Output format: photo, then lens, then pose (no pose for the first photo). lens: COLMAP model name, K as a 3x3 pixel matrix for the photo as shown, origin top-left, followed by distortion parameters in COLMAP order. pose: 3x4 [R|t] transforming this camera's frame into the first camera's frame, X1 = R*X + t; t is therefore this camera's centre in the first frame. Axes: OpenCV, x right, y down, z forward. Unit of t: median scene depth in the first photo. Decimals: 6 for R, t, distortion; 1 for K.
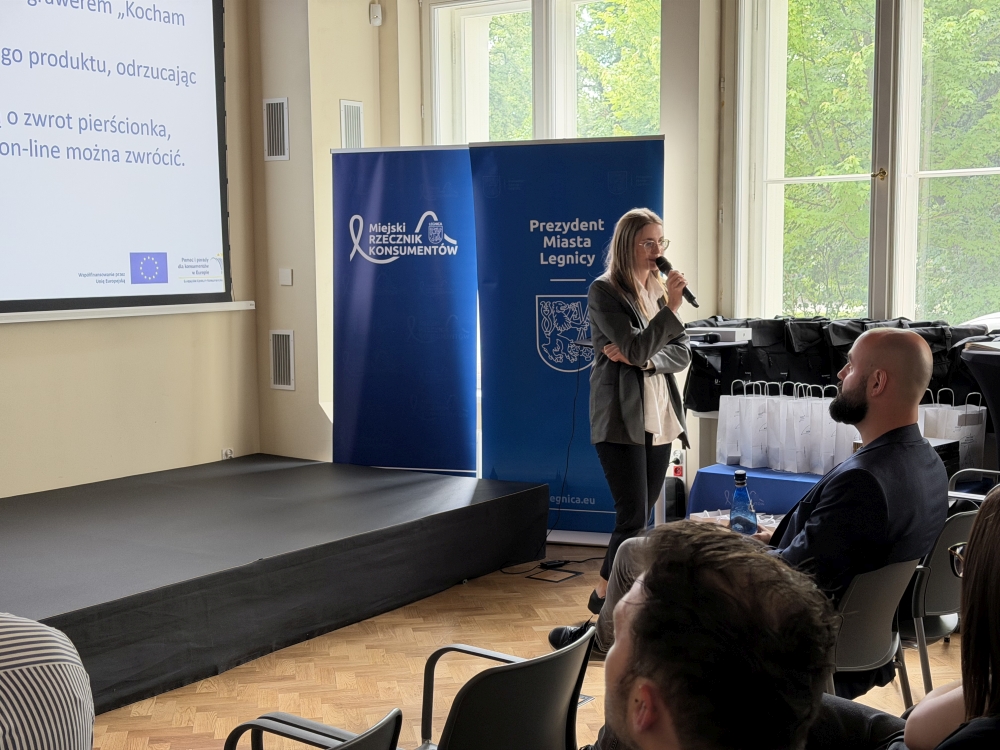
lens RADIAL K [[1395.5, 0, 500.0], [0, 1395.5, 375.0], [0, 0, 1]] dist [0.142607, 0.002433]
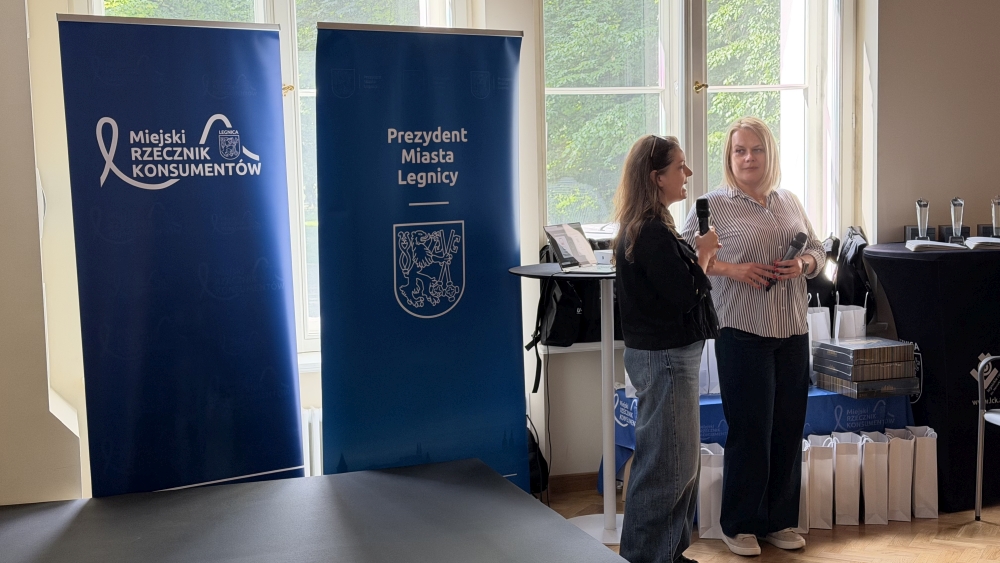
lens RADIAL K [[1391.2, 0, 500.0], [0, 1391.2, 281.5], [0, 0, 1]] dist [0.155823, -0.026408]
pose [[0.593702, -0.073843, 0.801290, -0.566319], [0.089434, 0.995667, 0.025491, -0.039743], [-0.799700, 0.056529, 0.597733, 0.486782]]
